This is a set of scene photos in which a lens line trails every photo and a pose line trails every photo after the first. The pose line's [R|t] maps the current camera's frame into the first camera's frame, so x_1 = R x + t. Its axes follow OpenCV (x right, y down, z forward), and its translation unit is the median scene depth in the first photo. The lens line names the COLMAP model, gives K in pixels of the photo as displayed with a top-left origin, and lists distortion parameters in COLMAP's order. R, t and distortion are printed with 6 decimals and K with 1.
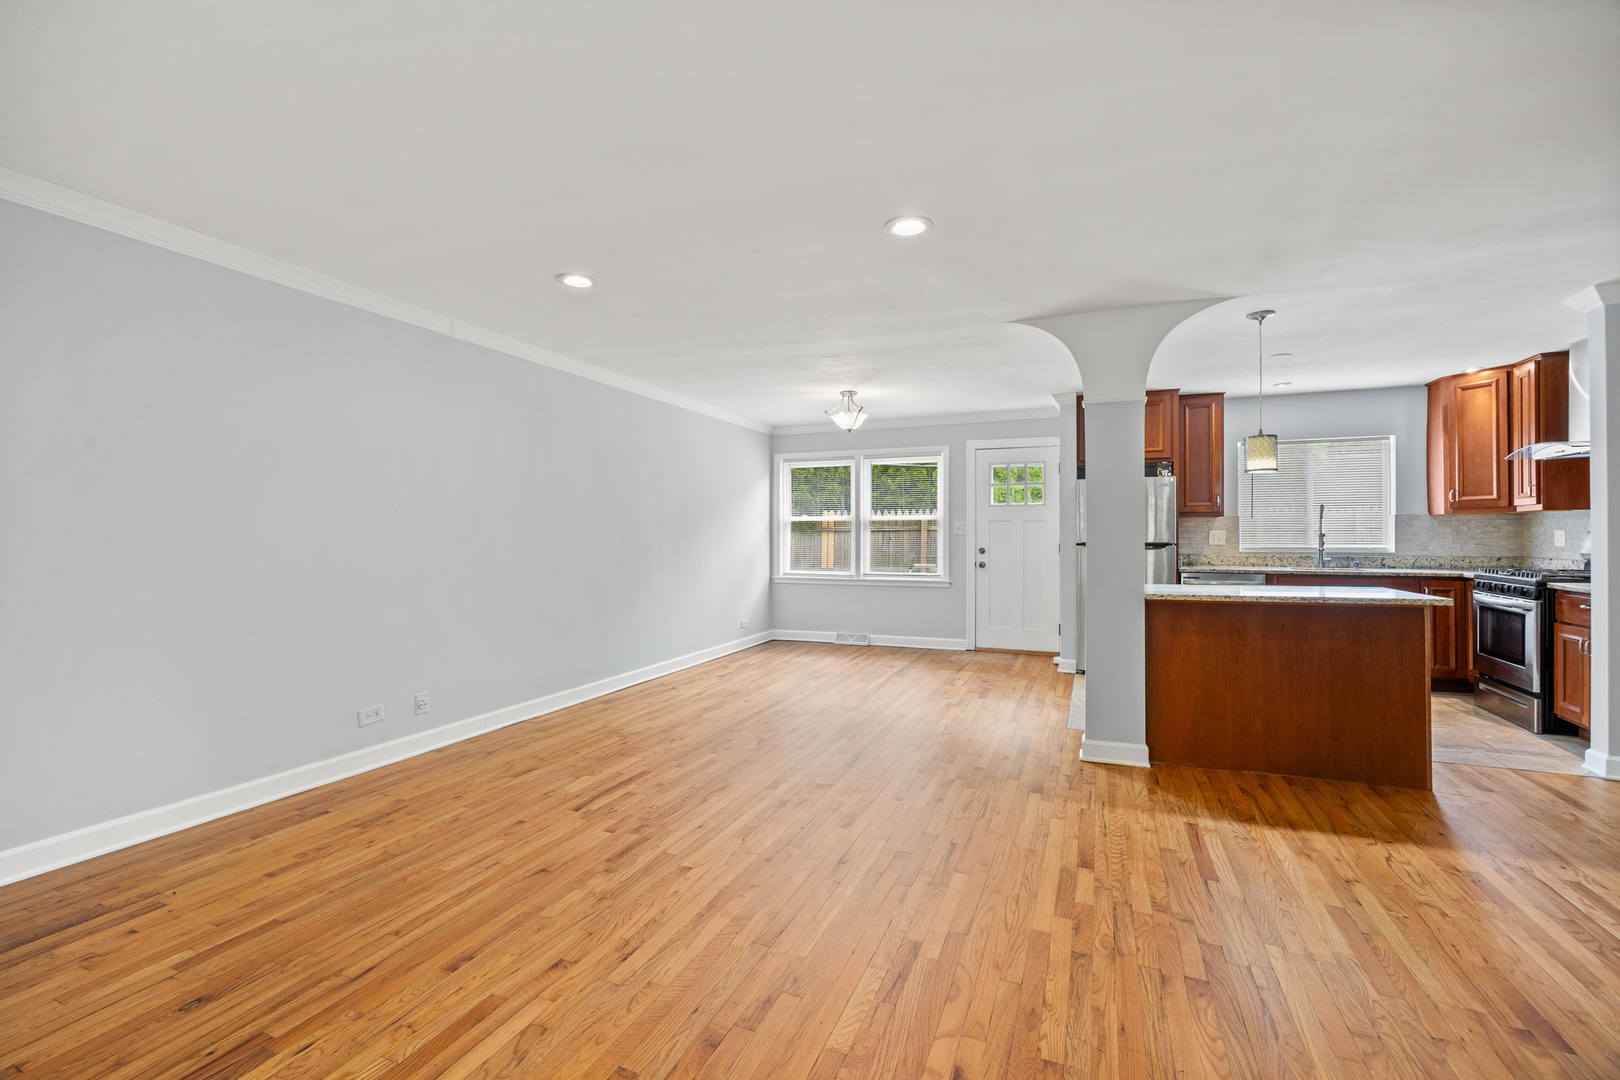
lens RADIAL K [[658.4, 0, 826.3], [0, 658.4, 534.9], [0, 0, 1]] dist [-0.008331, 0.000035]
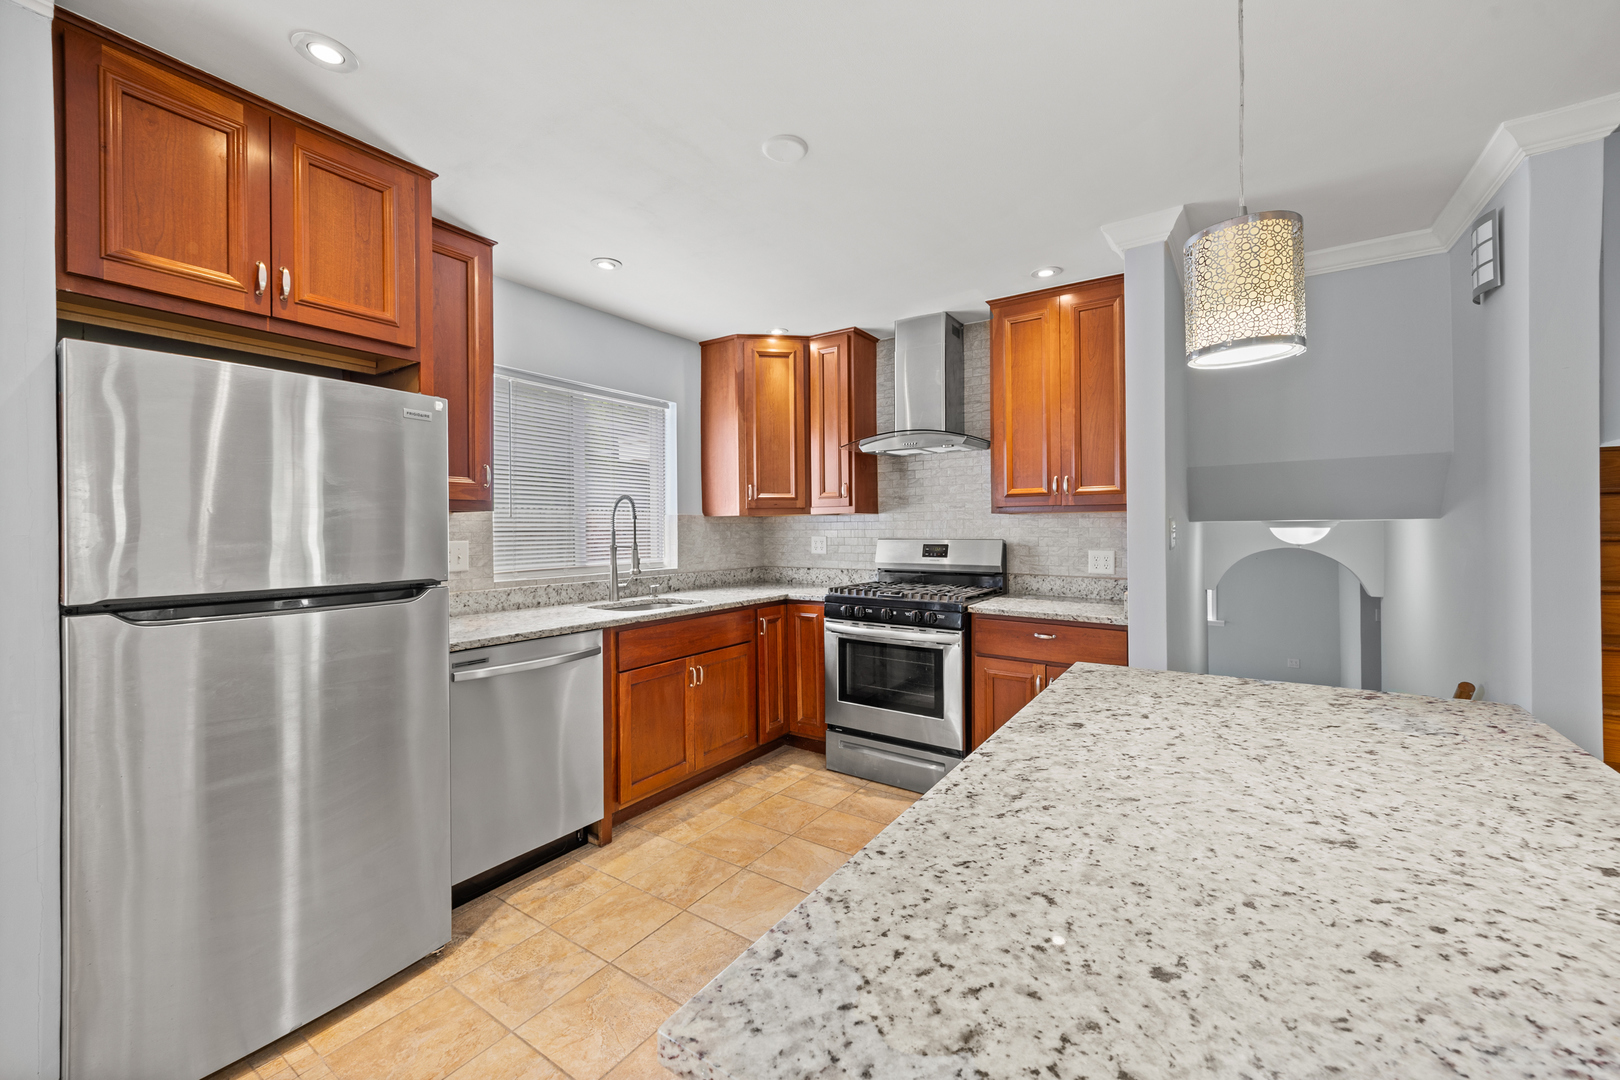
lens RADIAL K [[641.3, 0, 794.3], [0, 641.3, 528.9], [0, 0, 1]] dist [0.007750, -0.000072]
pose [[0.218874, 0.001000, 0.975753, 0.255954], [0.008588, 0.999959, -0.002951, -0.014795], [-0.975715, 0.009025, 0.218857, 0.840419]]
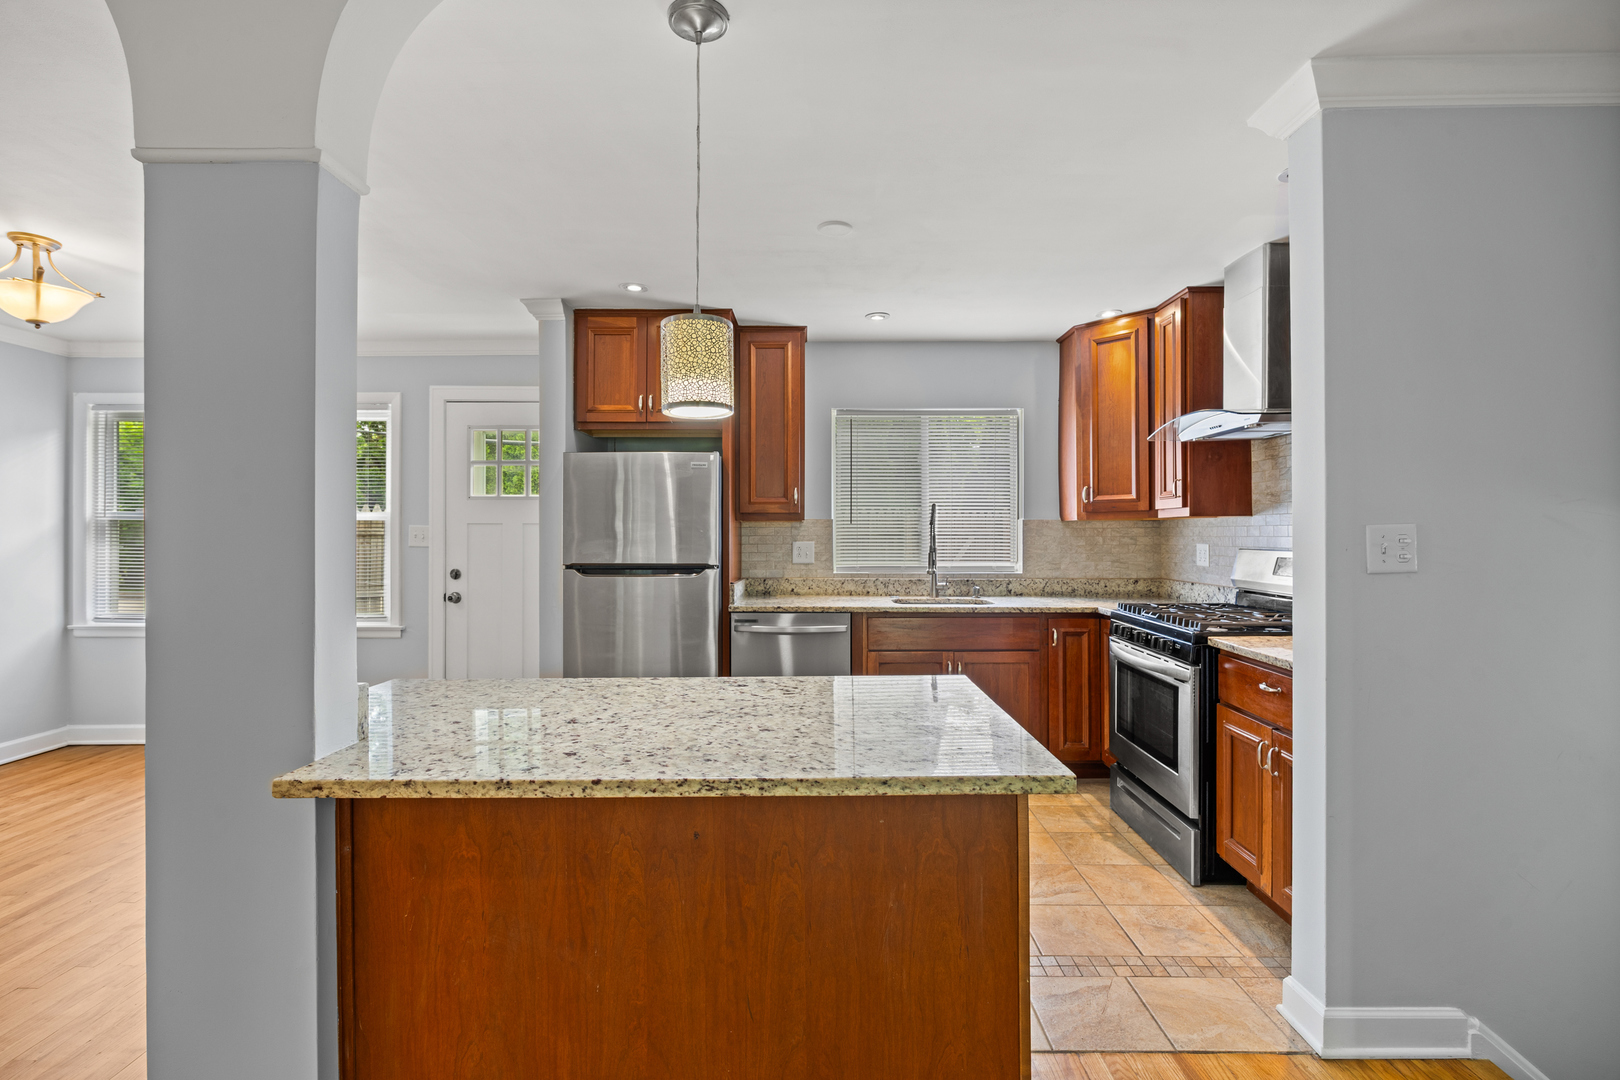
lens RADIAL K [[711.2, 0, 799.5], [0, 711.2, 534.6], [0, 0, 1]] dist [-0.011461, 0.000257]
pose [[0.930160, 0.002538, 0.367144, 0.419102], [-0.002264, 0.999997, -0.001177, -0.015889], [-0.367146, 0.000263, 0.930163, 0.431508]]
